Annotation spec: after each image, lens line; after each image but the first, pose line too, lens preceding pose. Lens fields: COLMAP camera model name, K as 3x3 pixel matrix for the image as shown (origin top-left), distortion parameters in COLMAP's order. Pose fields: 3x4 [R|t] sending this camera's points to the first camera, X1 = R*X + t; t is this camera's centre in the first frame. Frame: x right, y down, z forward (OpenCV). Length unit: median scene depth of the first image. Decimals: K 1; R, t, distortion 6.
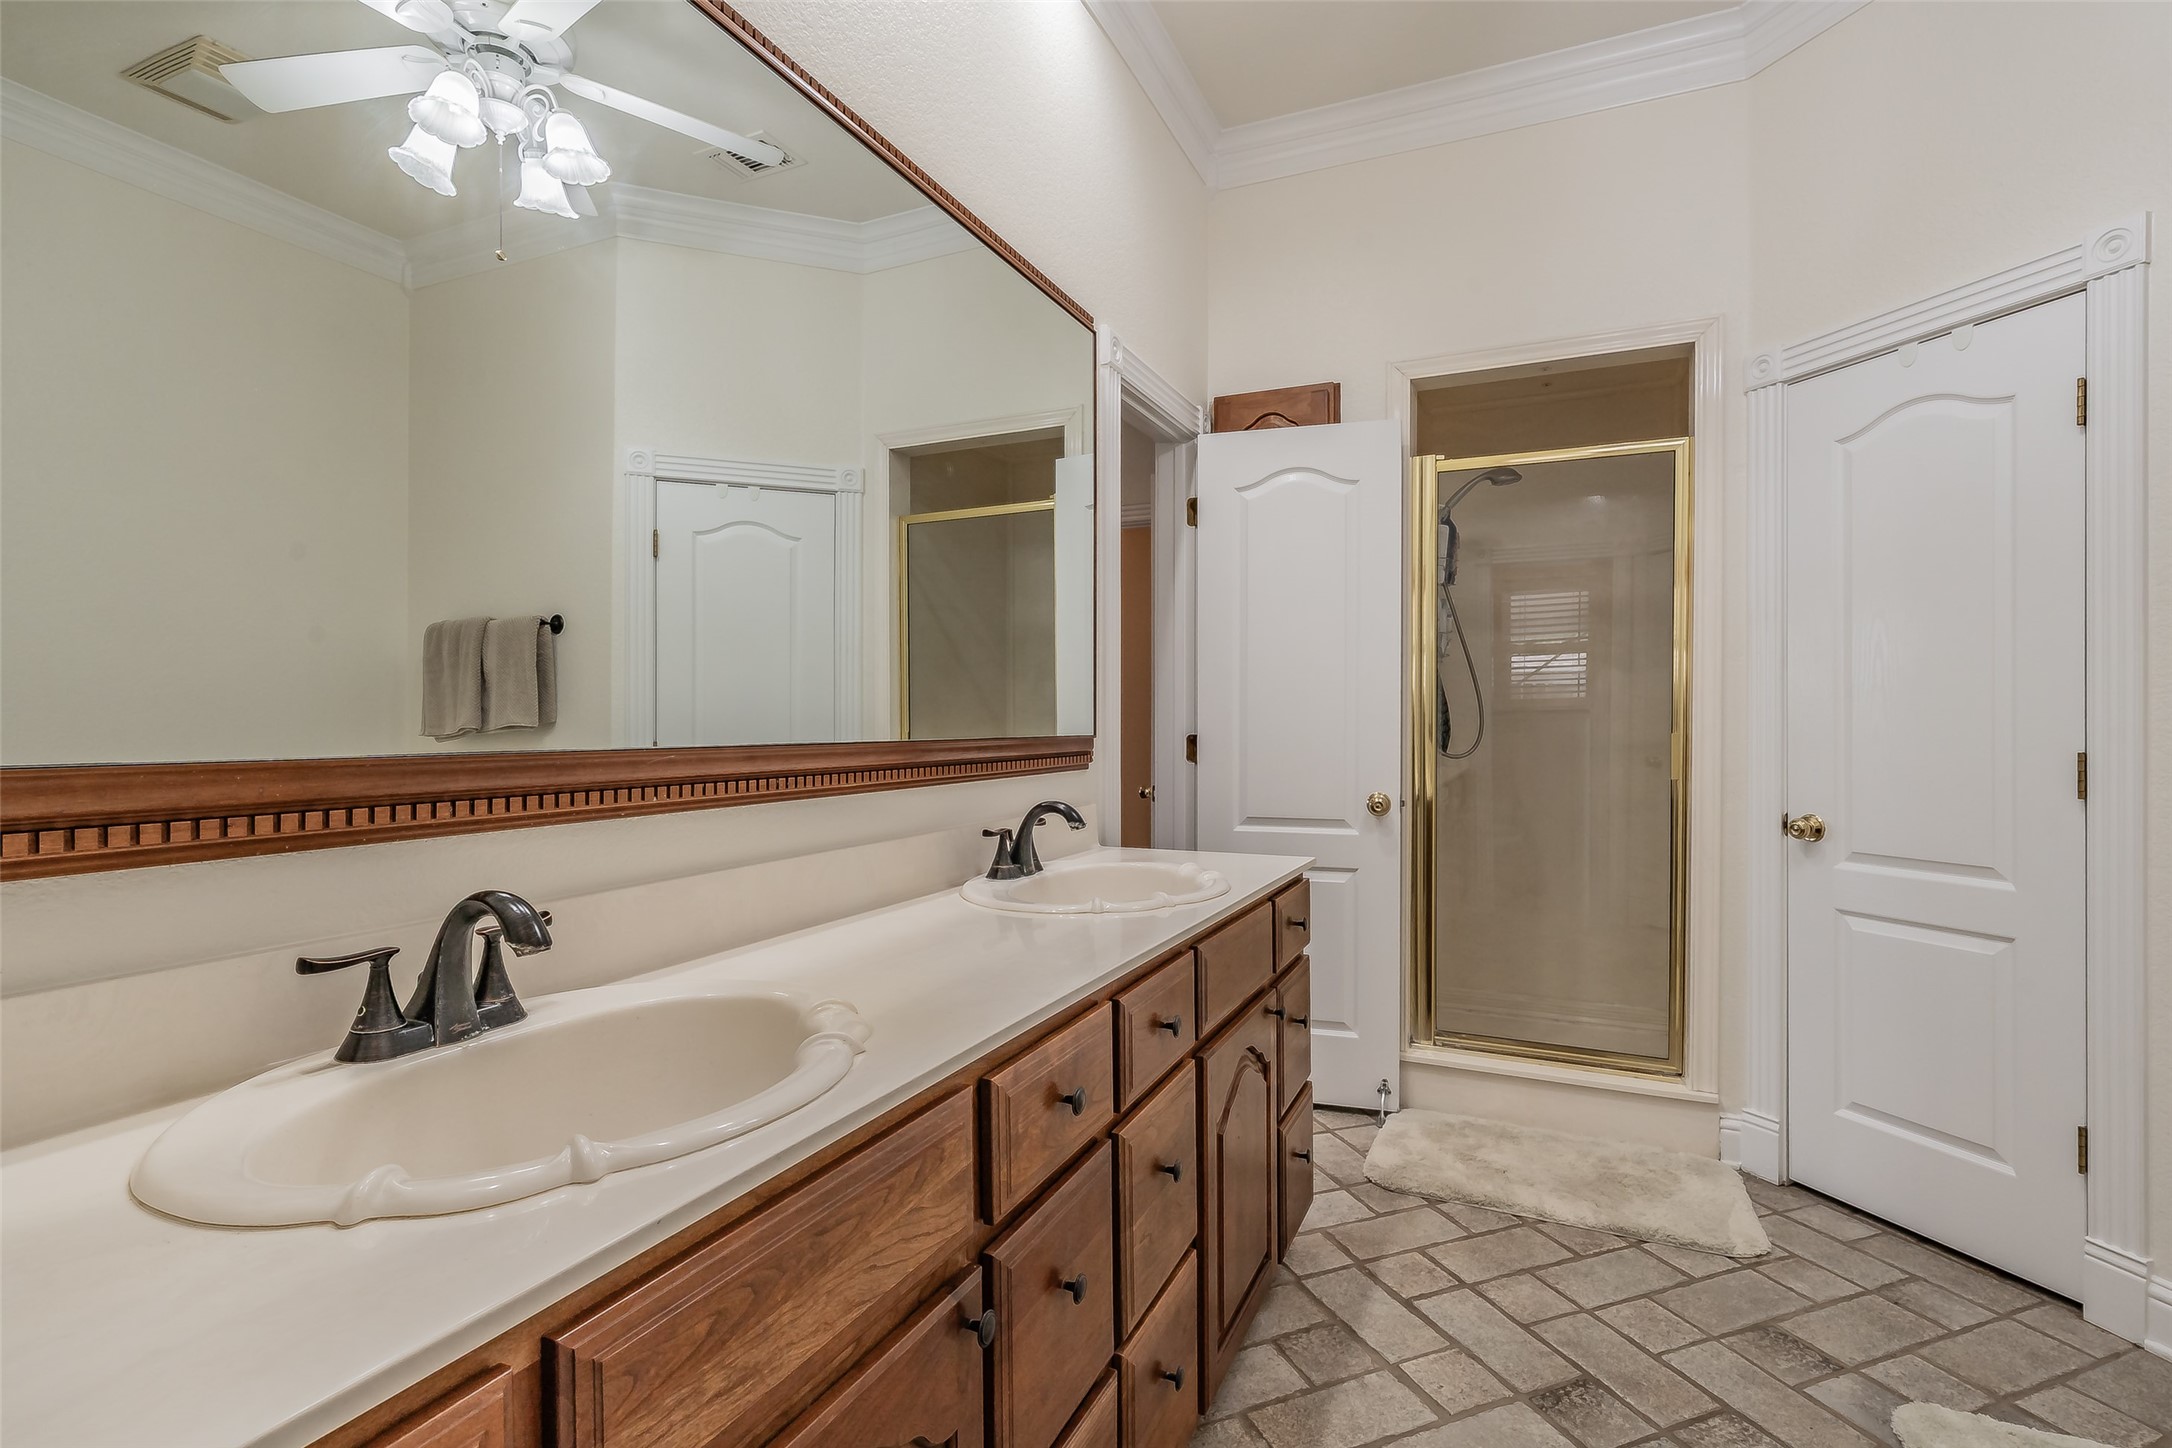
lens RADIAL K [[1009.9, 0, 1086.0], [0, 1009.9, 724.0], [0, 0, 1]] dist [0.000691, 0.000124]
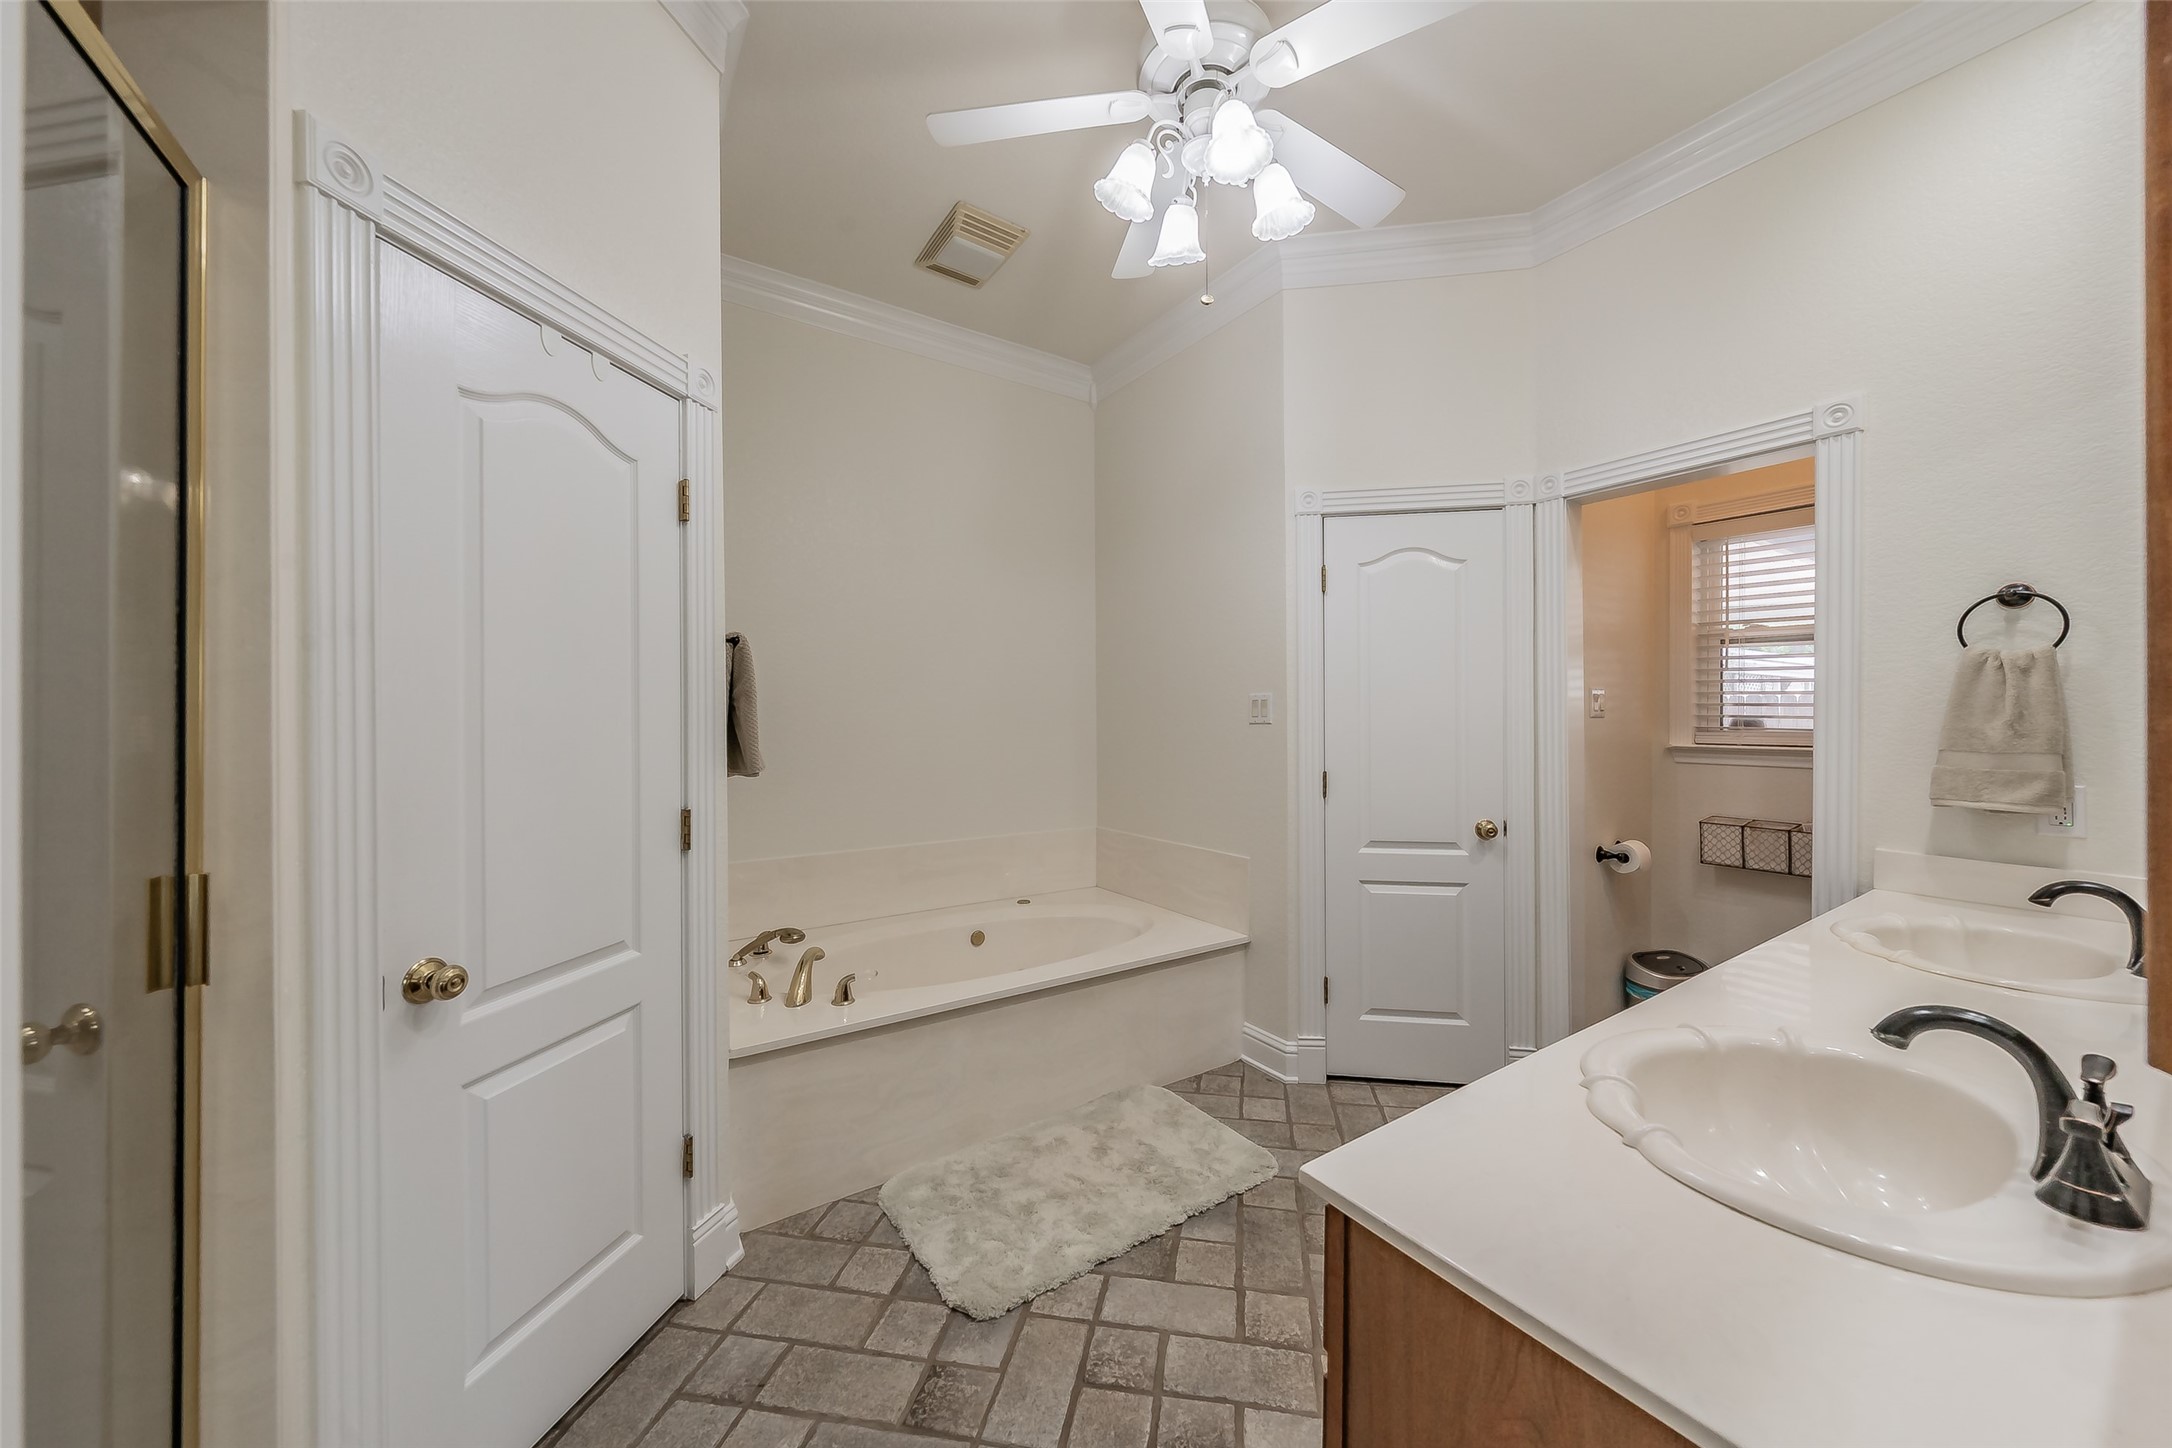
lens RADIAL K [[750.3, 0, 1105.5], [0, 750.3, 720.6], [0, 0, 1]] dist [0.000851, 0.000031]
pose [[-0.859747, 0.002436, 0.510714, 0.148397], [0.006965, 0.999952, 0.006955, -0.073148], [-0.510672, 0.009536, -0.859723, 1.484137]]
